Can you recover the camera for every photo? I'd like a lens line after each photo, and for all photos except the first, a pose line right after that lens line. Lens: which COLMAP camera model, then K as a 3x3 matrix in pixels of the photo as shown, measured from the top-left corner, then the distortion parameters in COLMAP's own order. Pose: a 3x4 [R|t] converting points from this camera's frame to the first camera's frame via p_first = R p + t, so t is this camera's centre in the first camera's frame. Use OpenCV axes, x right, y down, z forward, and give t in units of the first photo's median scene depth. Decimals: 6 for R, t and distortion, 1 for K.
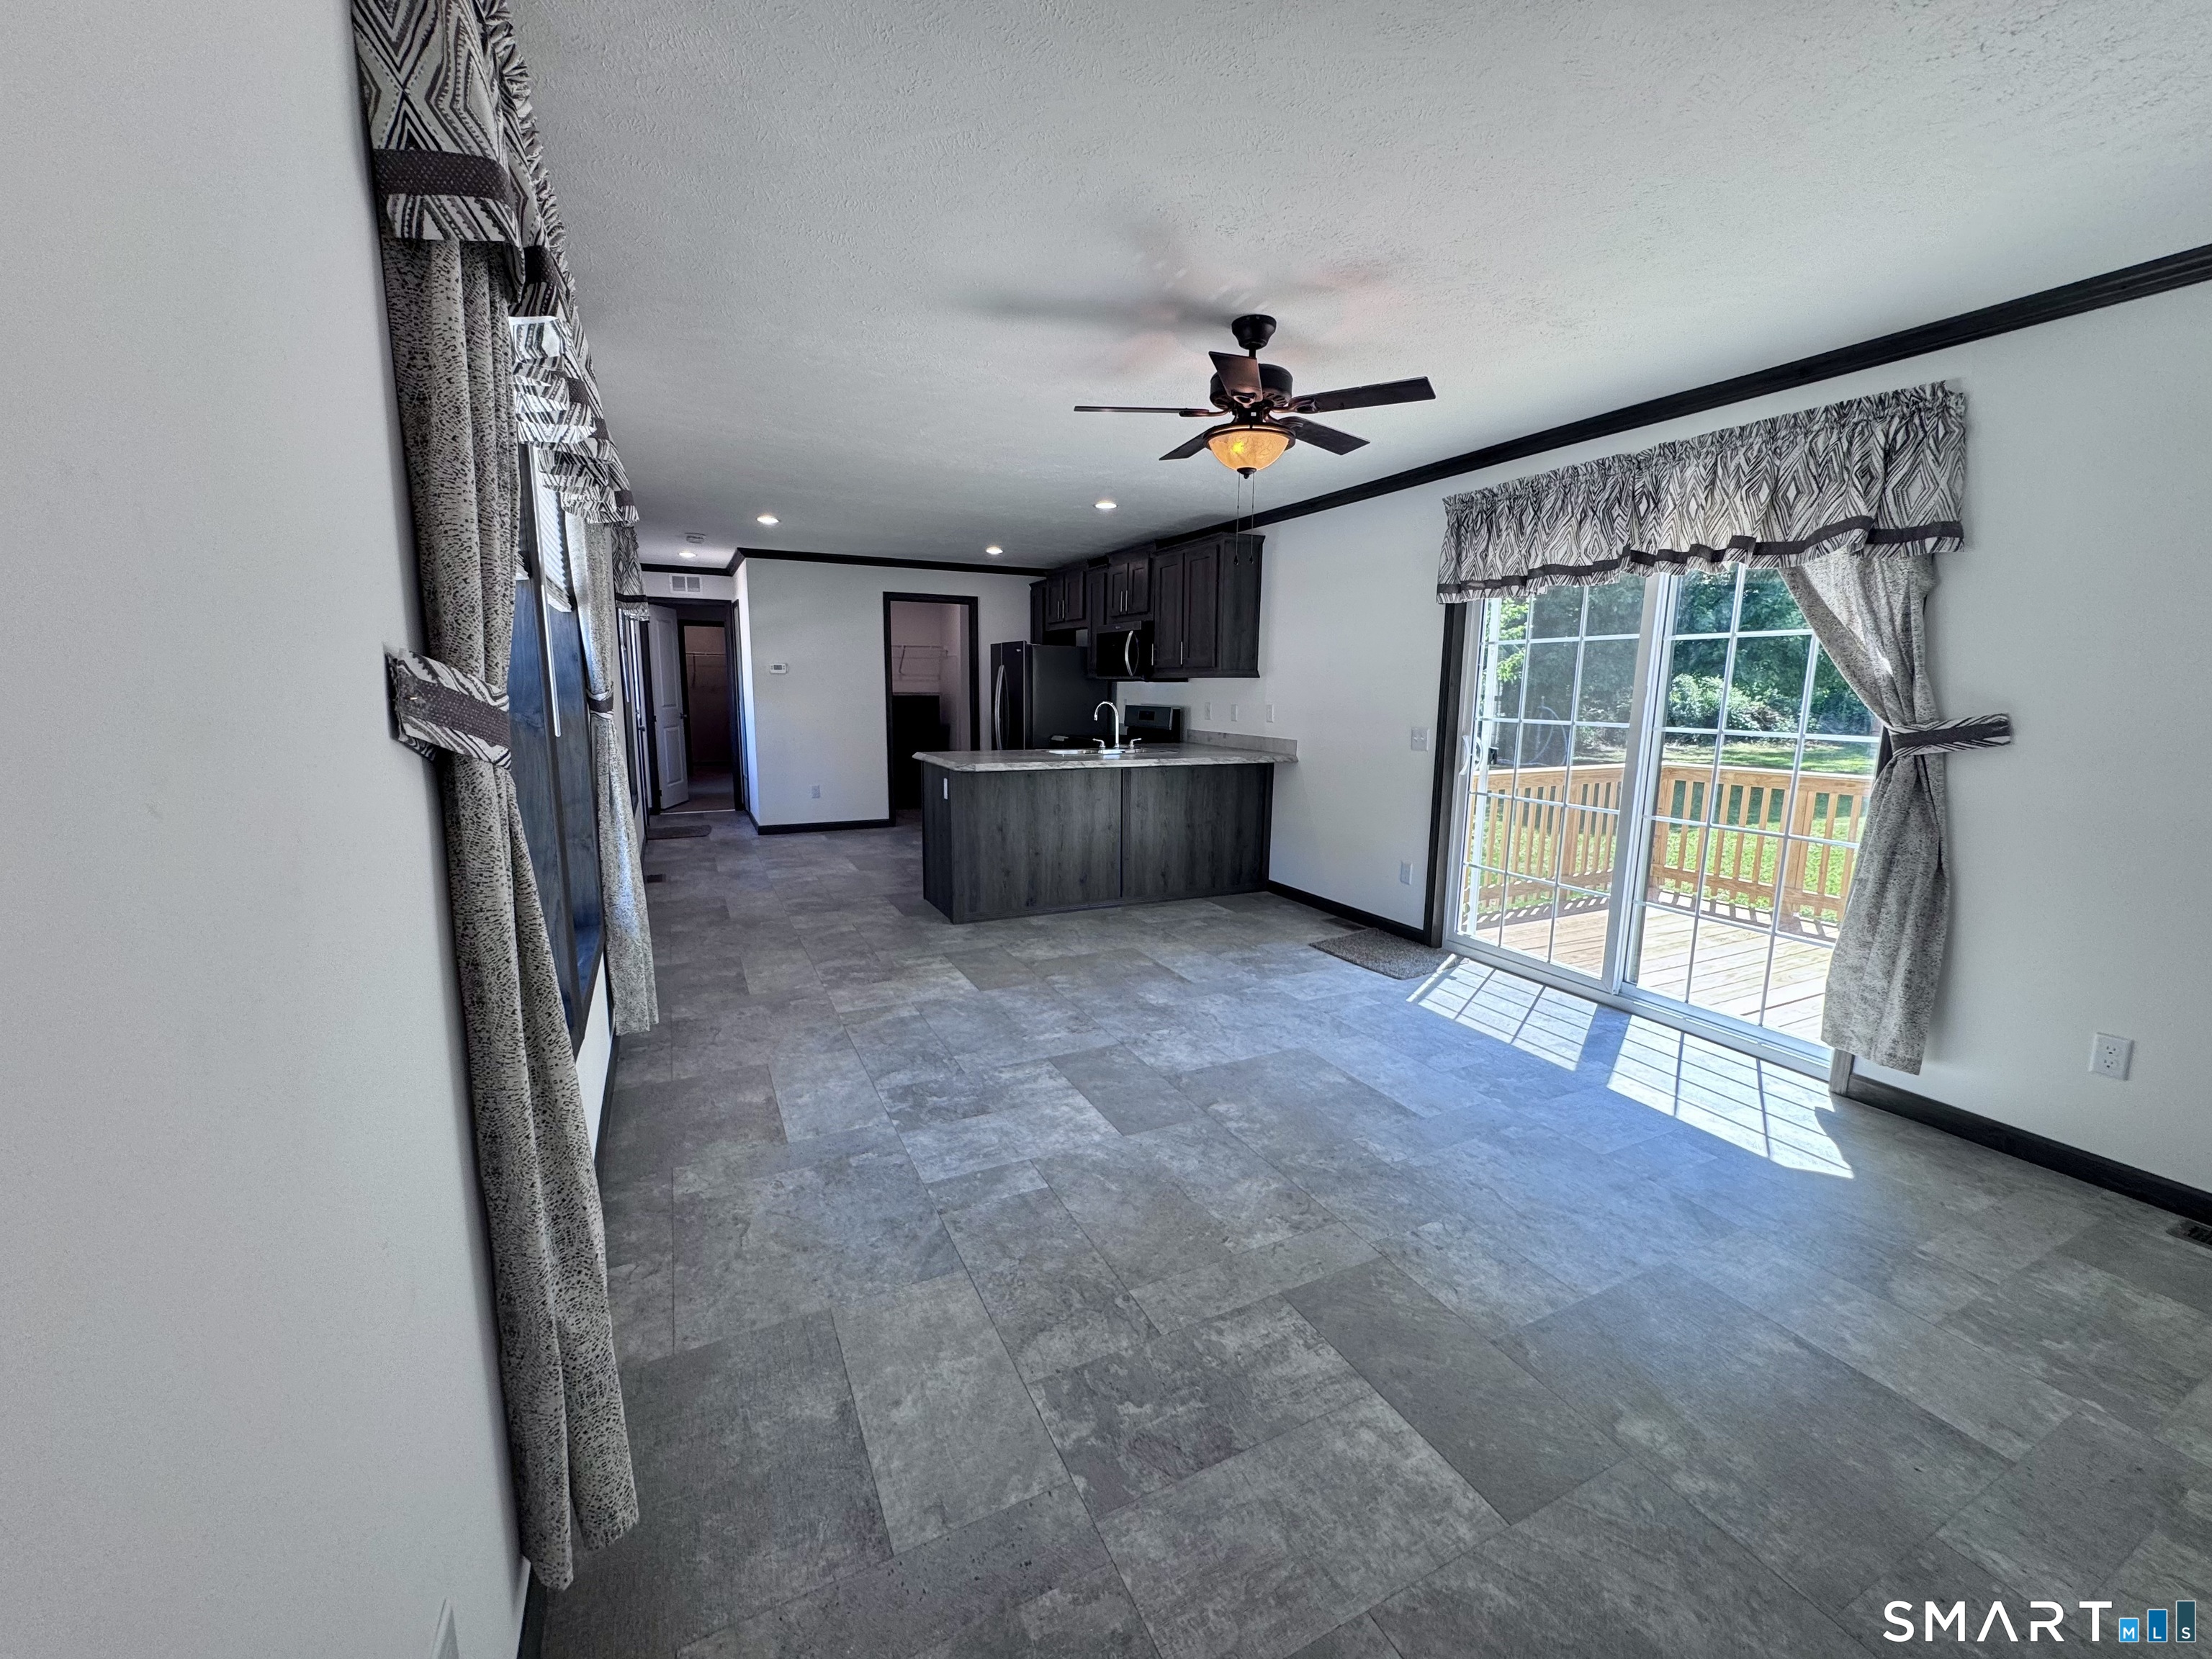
lens RADIAL K [[880.6, 0, 1105.4], [0, 880.6, 821.8], [0, 0, 1]] dist [0.000447, -0.000230]
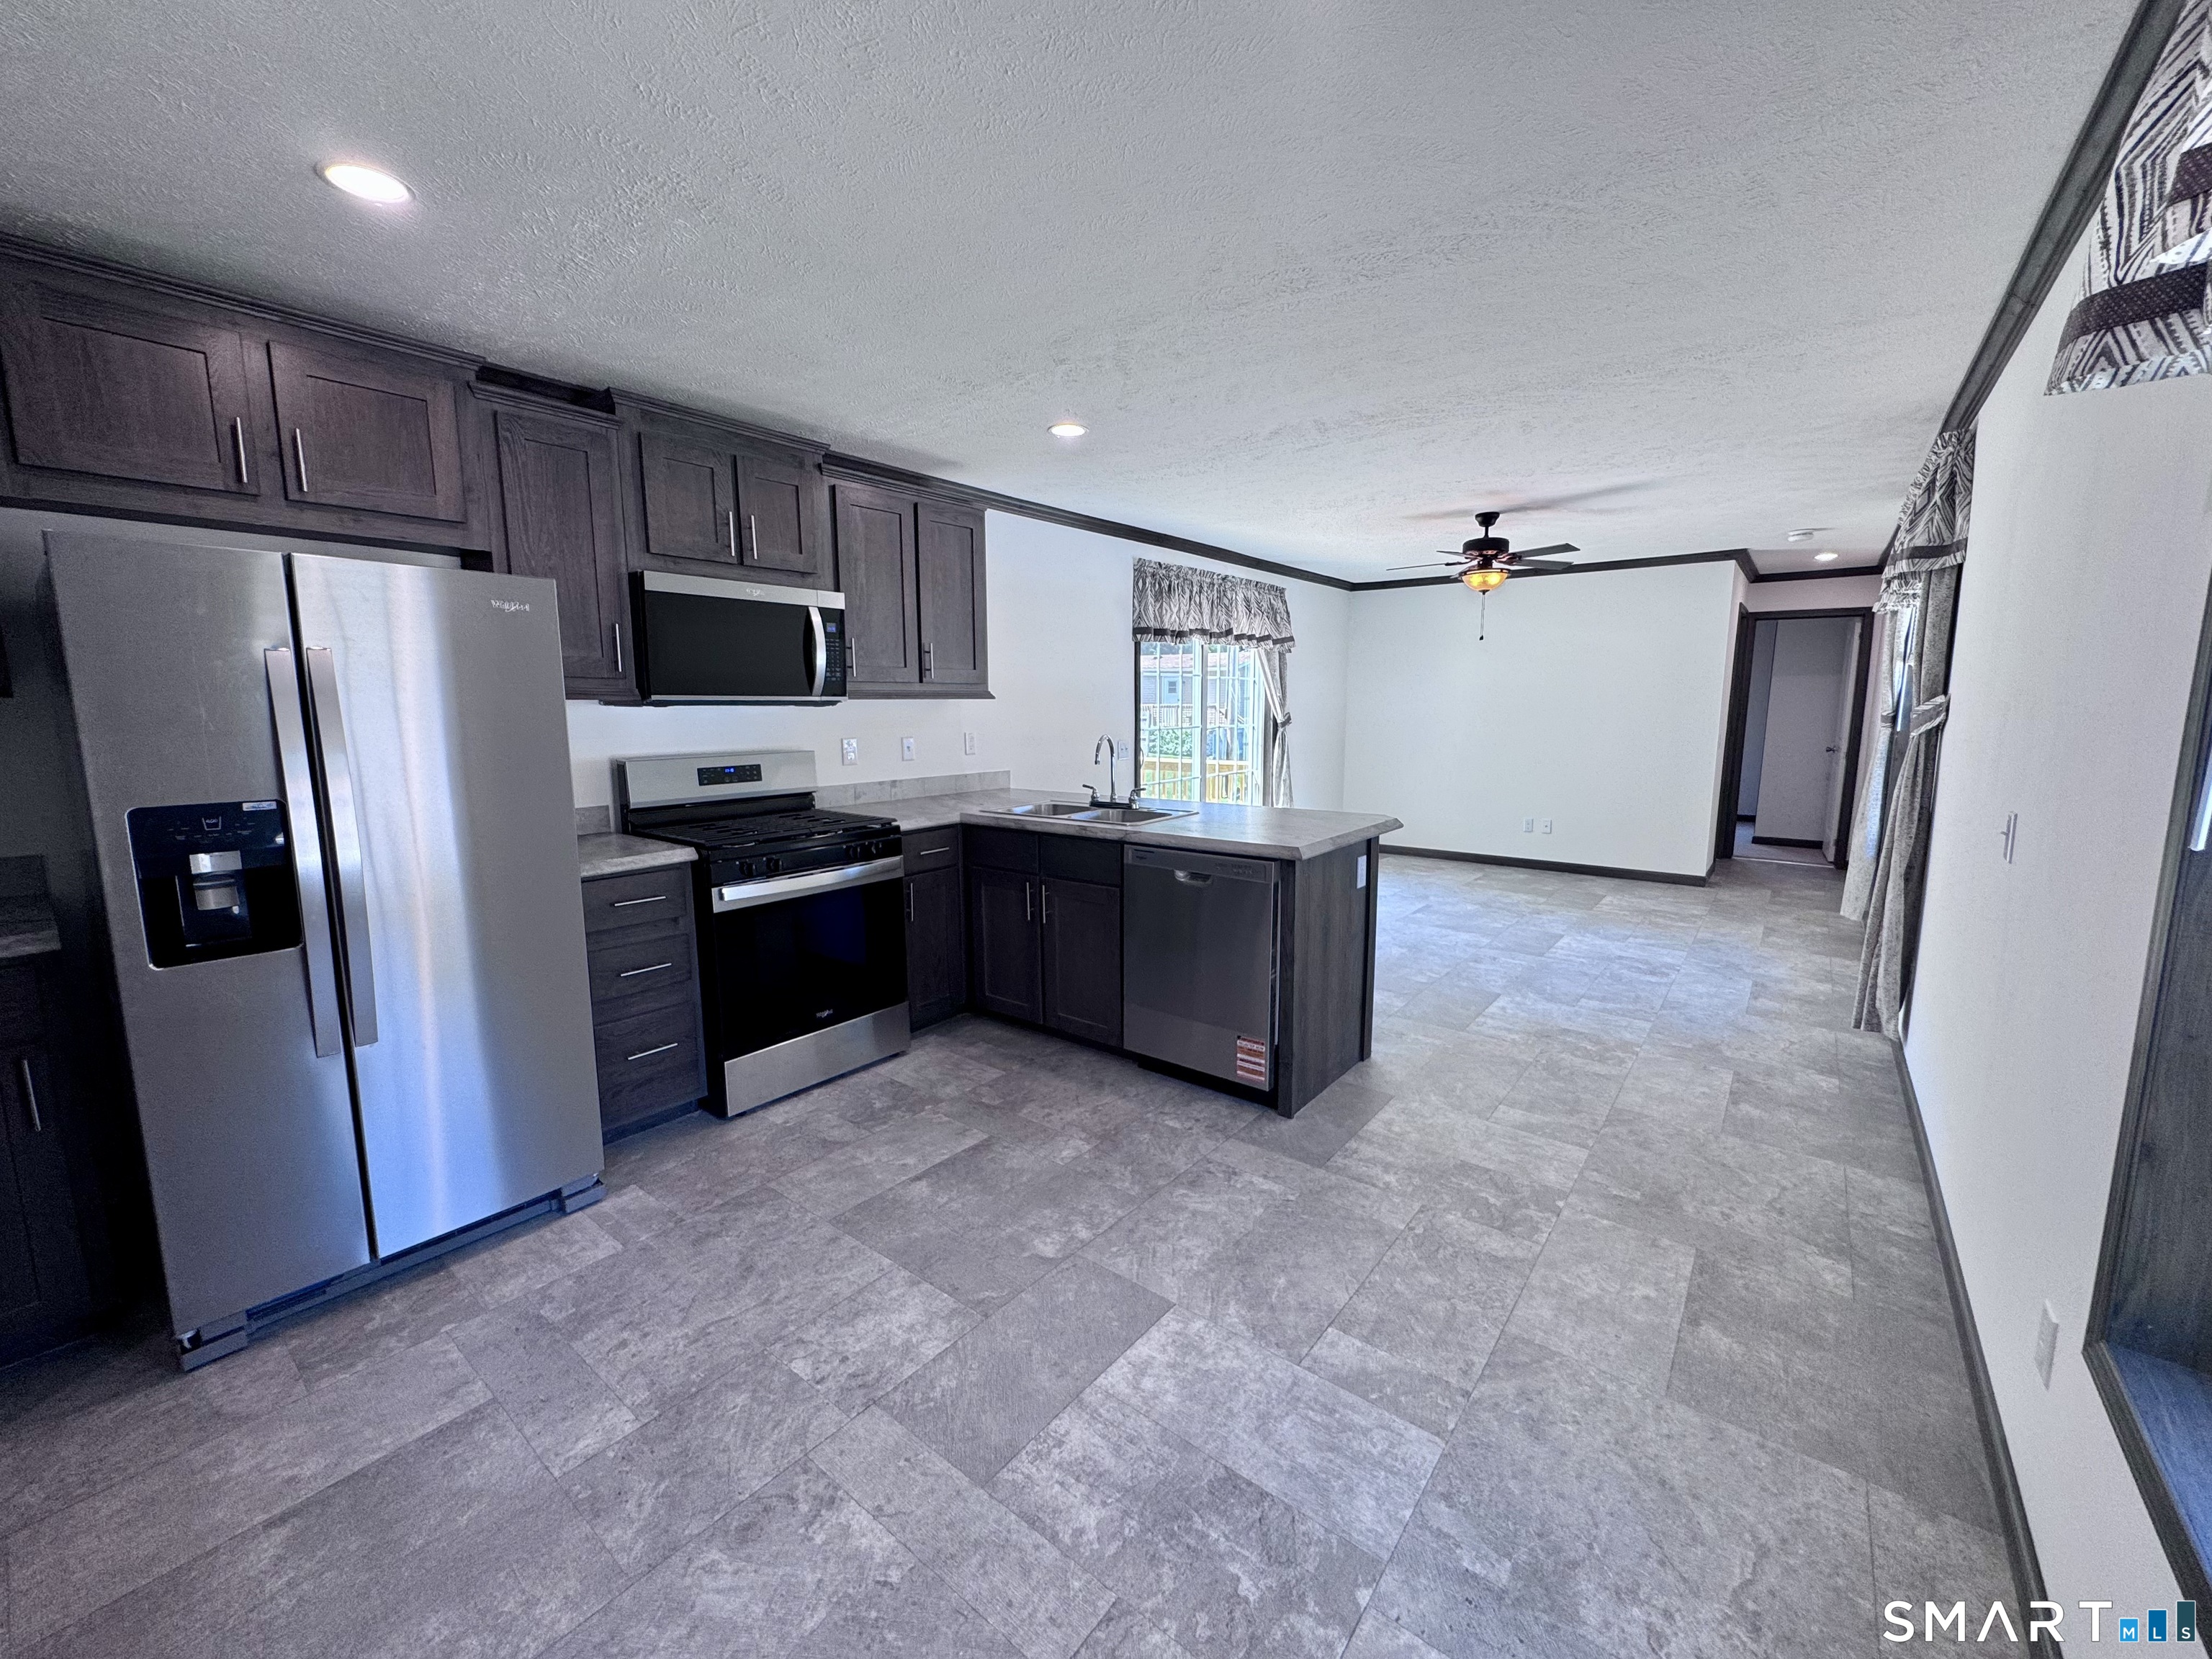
lens RADIAL K [[880.6, 0, 1104.0], [0, 880.6, 824.9], [0, 0, 1]] dist [0.000447, -0.000230]
pose [[-0.428406, -0.136388, 0.893234, -0.574680], [0.139024, 0.966823, 0.214302, -0.216492], [-0.892827, 0.215989, -0.395232, 1.260351]]
